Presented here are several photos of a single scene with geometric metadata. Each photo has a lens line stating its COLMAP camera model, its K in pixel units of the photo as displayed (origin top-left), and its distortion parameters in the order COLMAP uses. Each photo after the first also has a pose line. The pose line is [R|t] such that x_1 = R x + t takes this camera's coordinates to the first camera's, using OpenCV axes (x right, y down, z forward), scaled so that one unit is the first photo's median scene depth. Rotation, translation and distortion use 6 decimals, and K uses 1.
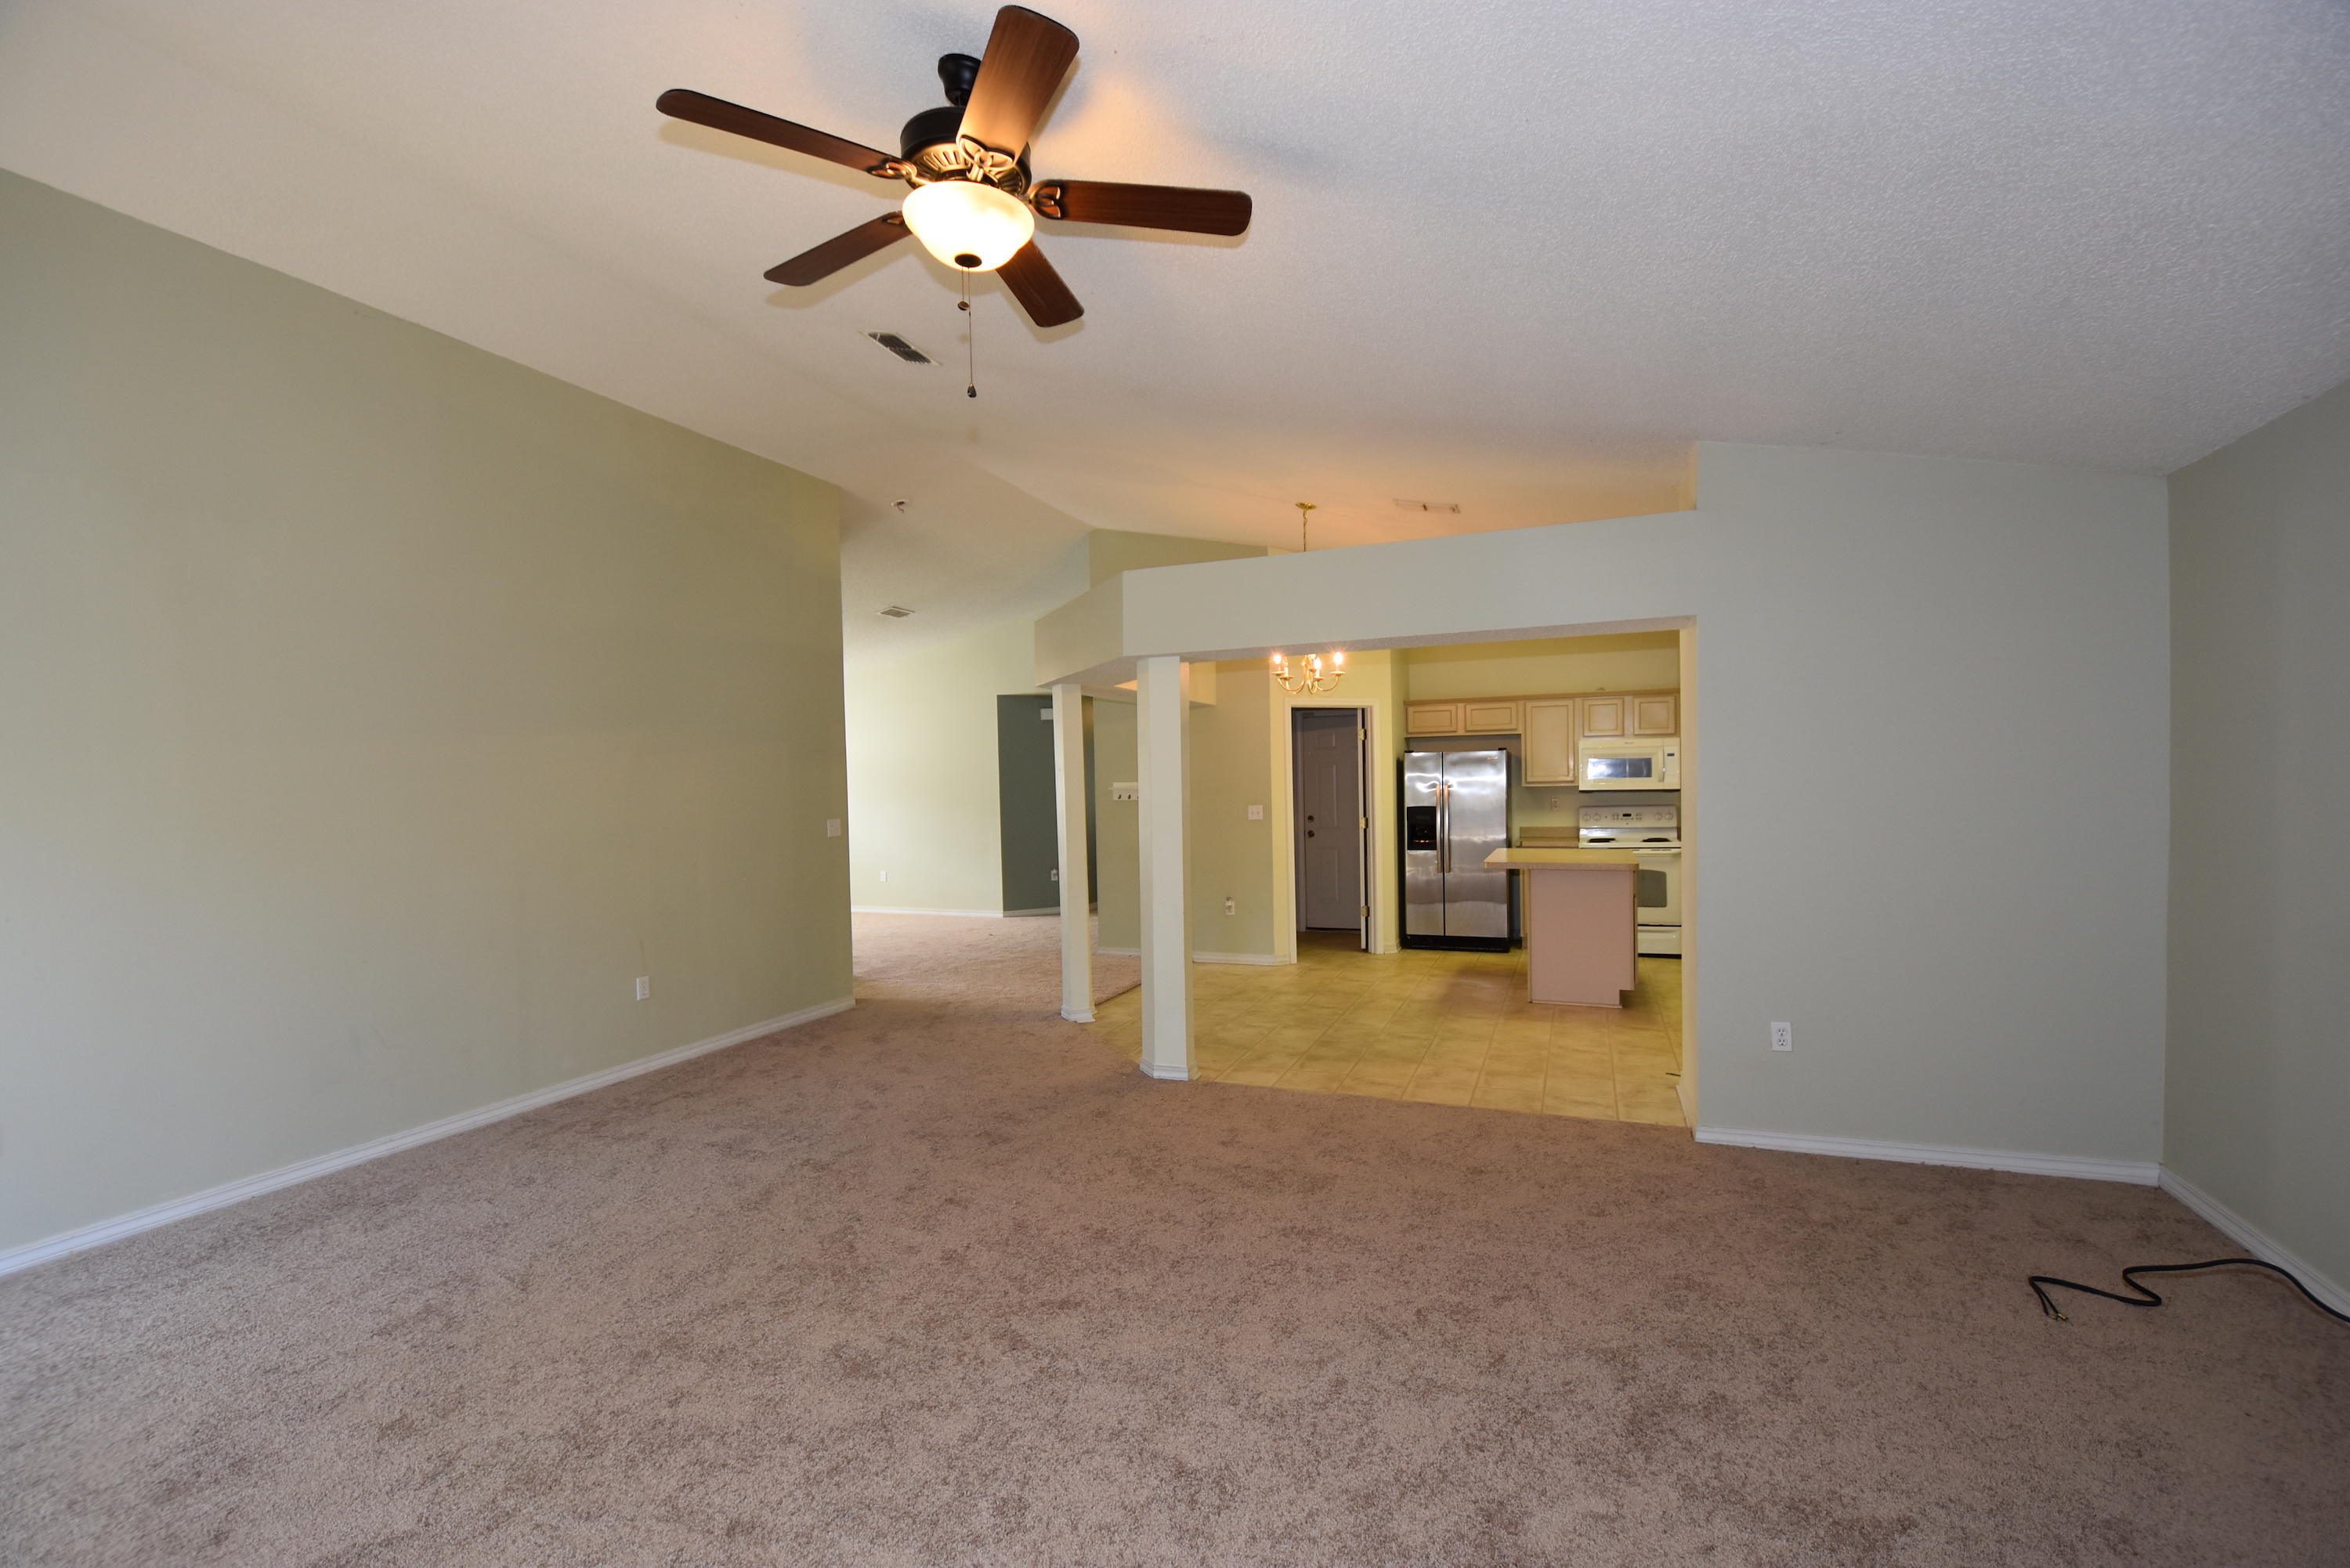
lens RADIAL K [[1023.7, 0, 1177.4], [0, 1023.7, 805.7], [0, 0, 1]] dist [0.020662, -0.025225]
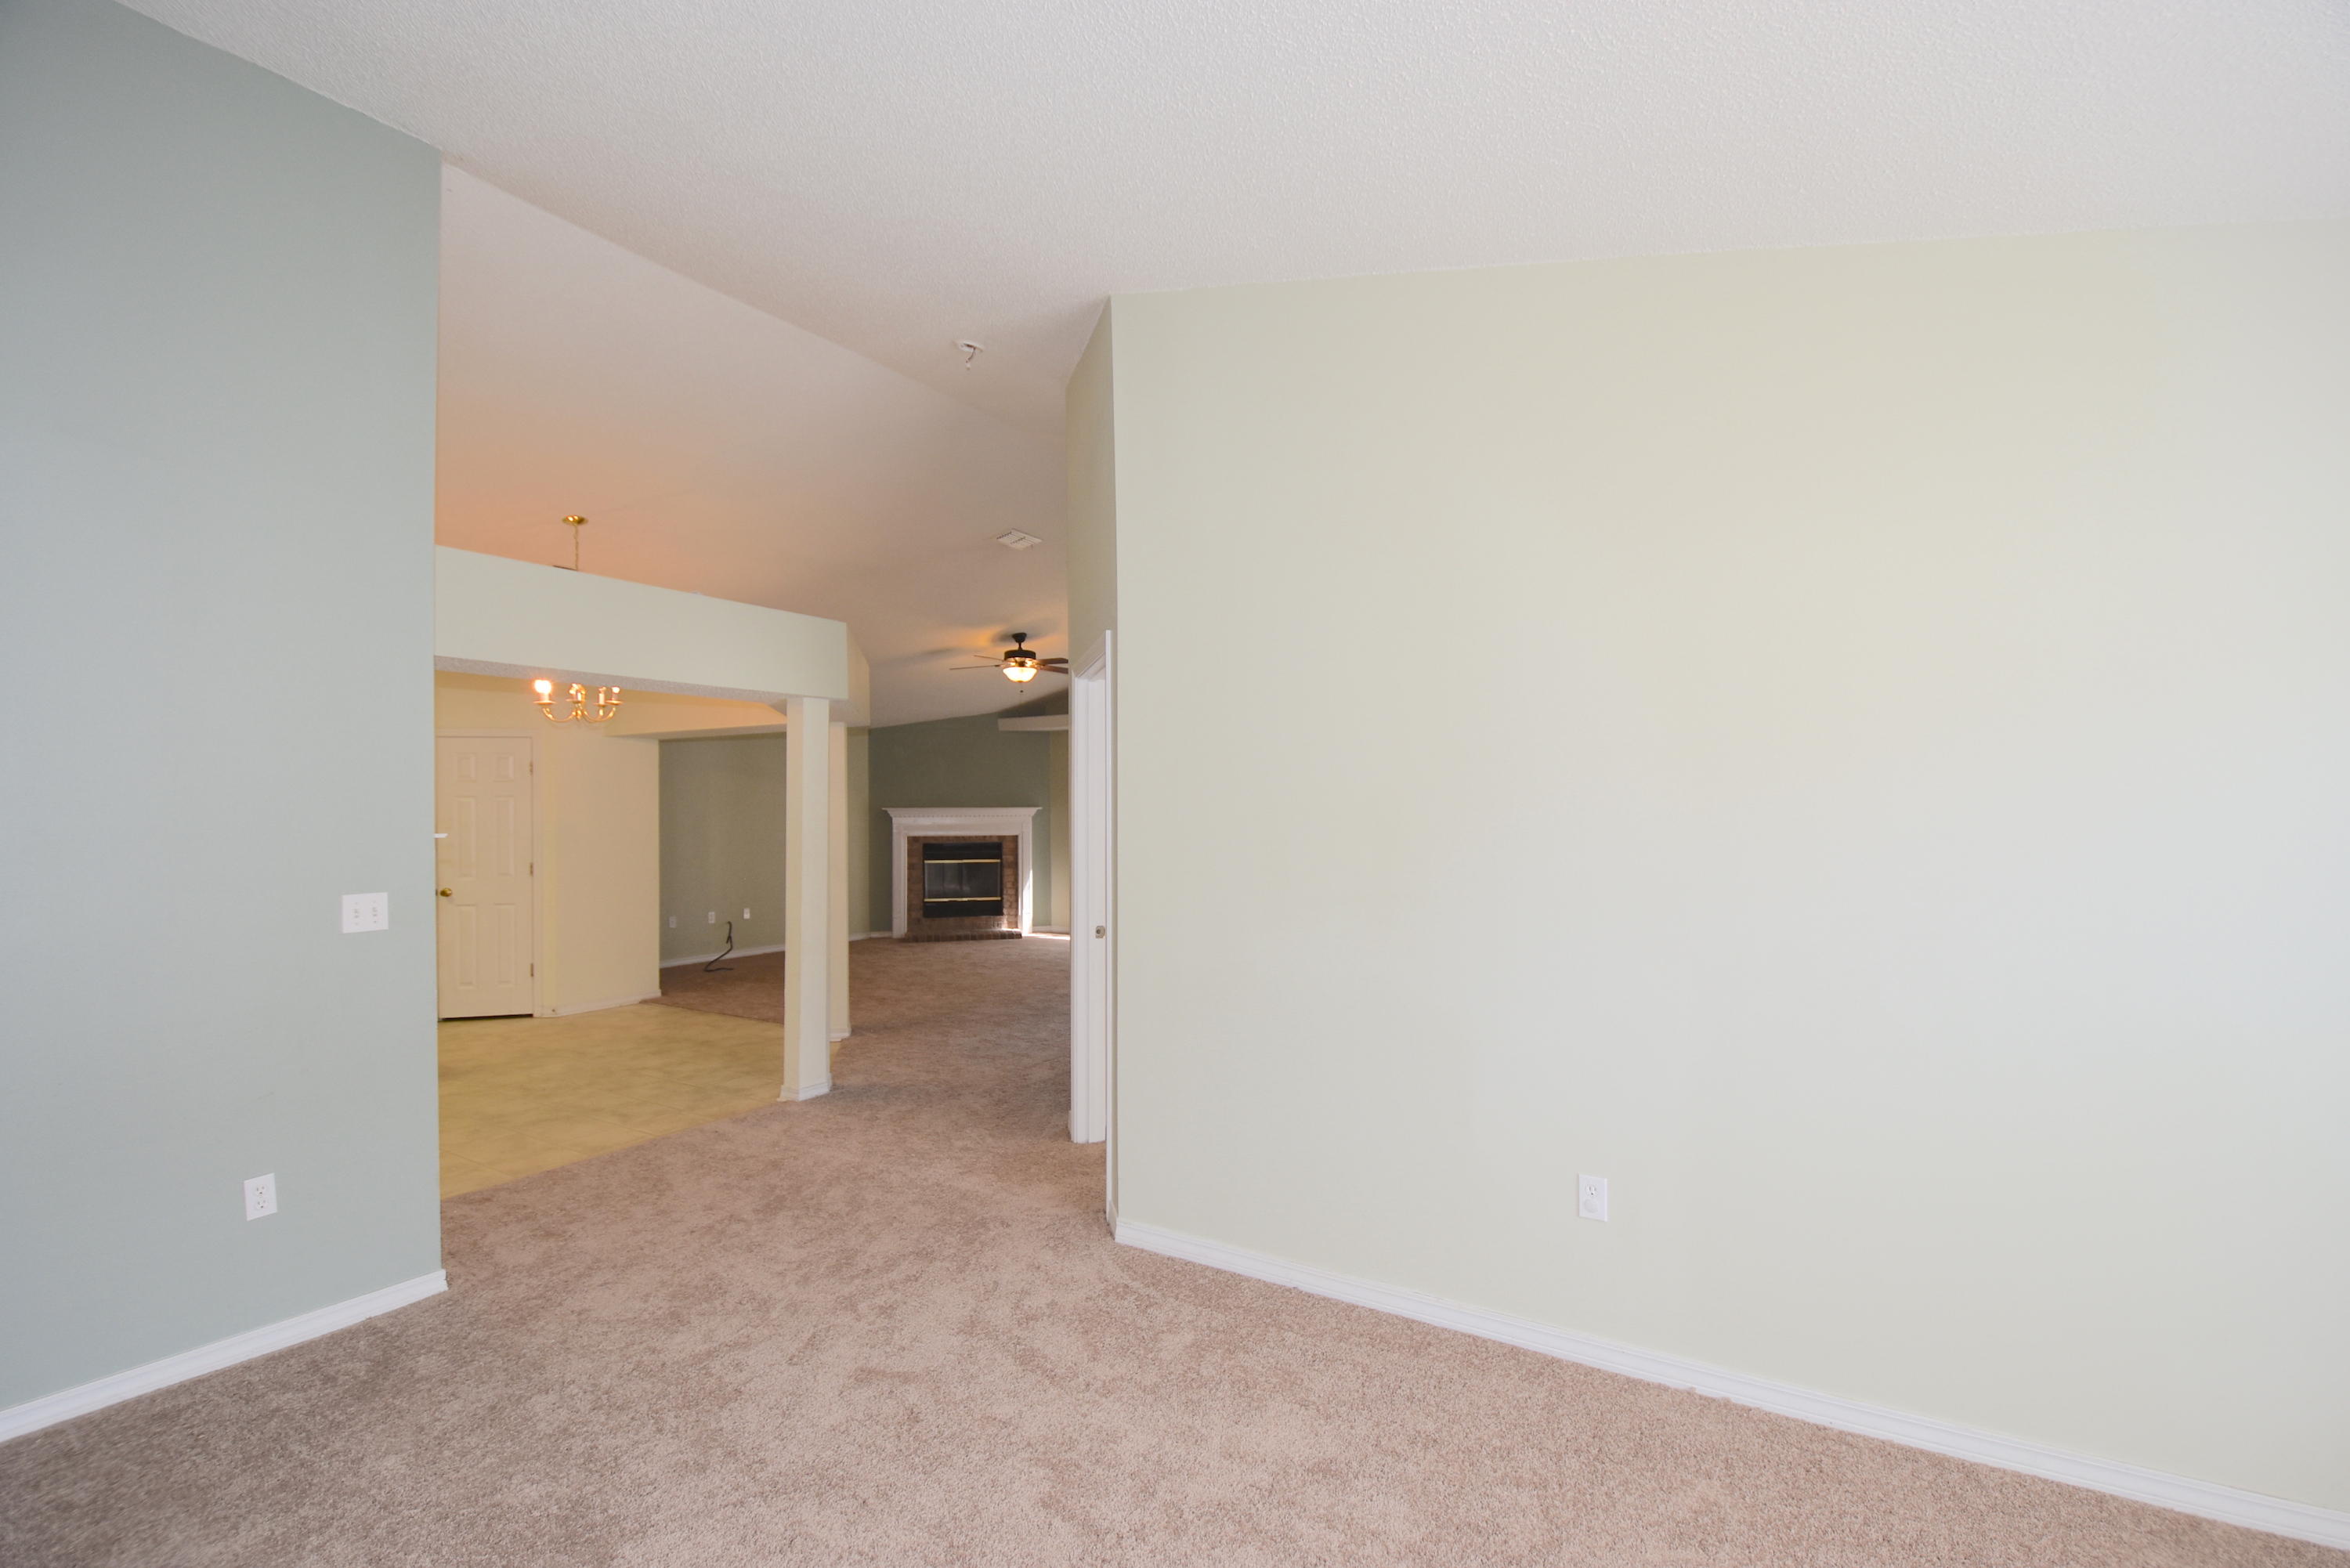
lens RADIAL K [[1023.7, 0, 1177.4], [0, 1023.7, 805.7], [0, 0, 1]] dist [0.020662, -0.025225]
pose [[-0.983981, 0.027495, 0.176142, -0.423099], [0.031094, 0.999360, 0.017706, -0.027242], [-0.175542, 0.022900, -0.984206, 1.367900]]
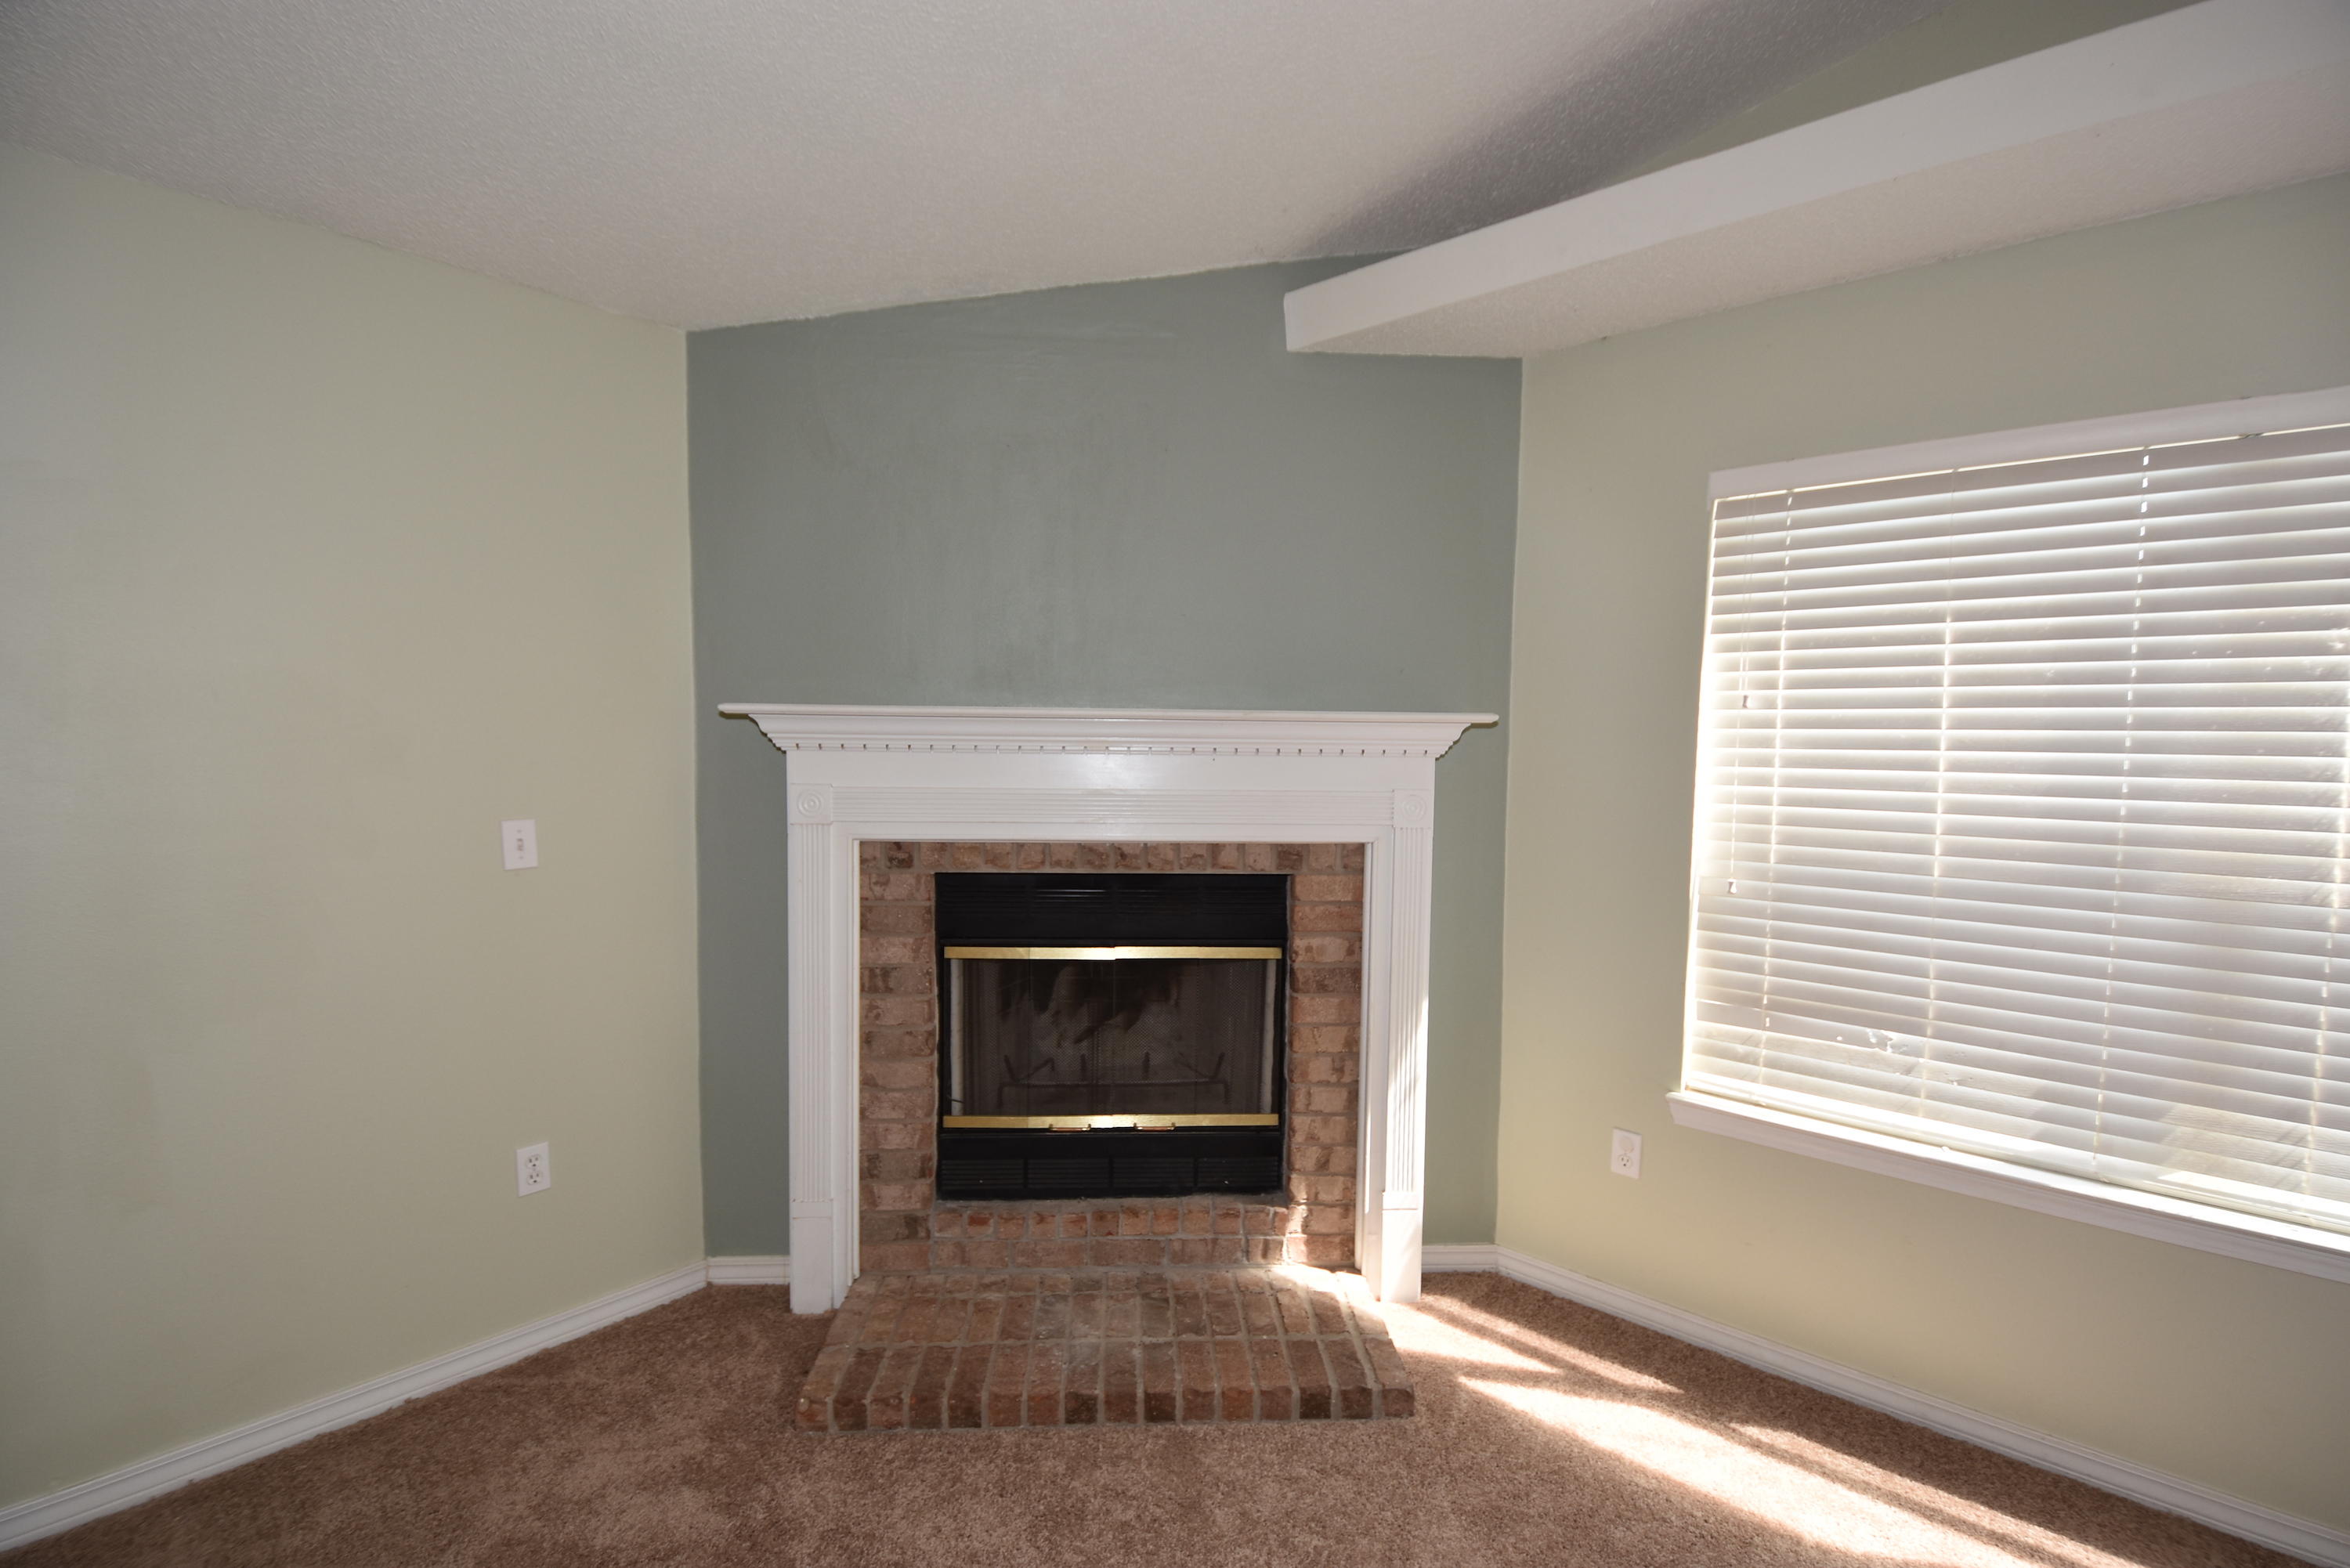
lens RADIAL K [[1023.7, 0, 1177.4], [0, 1023.7, 805.7], [0, 0, 1]] dist [0.020662, -0.025225]
pose [[-0.939869, -0.012990, 0.341289, 0.008237], [0.016314, 0.996428, 0.082852, -0.004713], [-0.341146, 0.083438, -0.936300, 0.279094]]
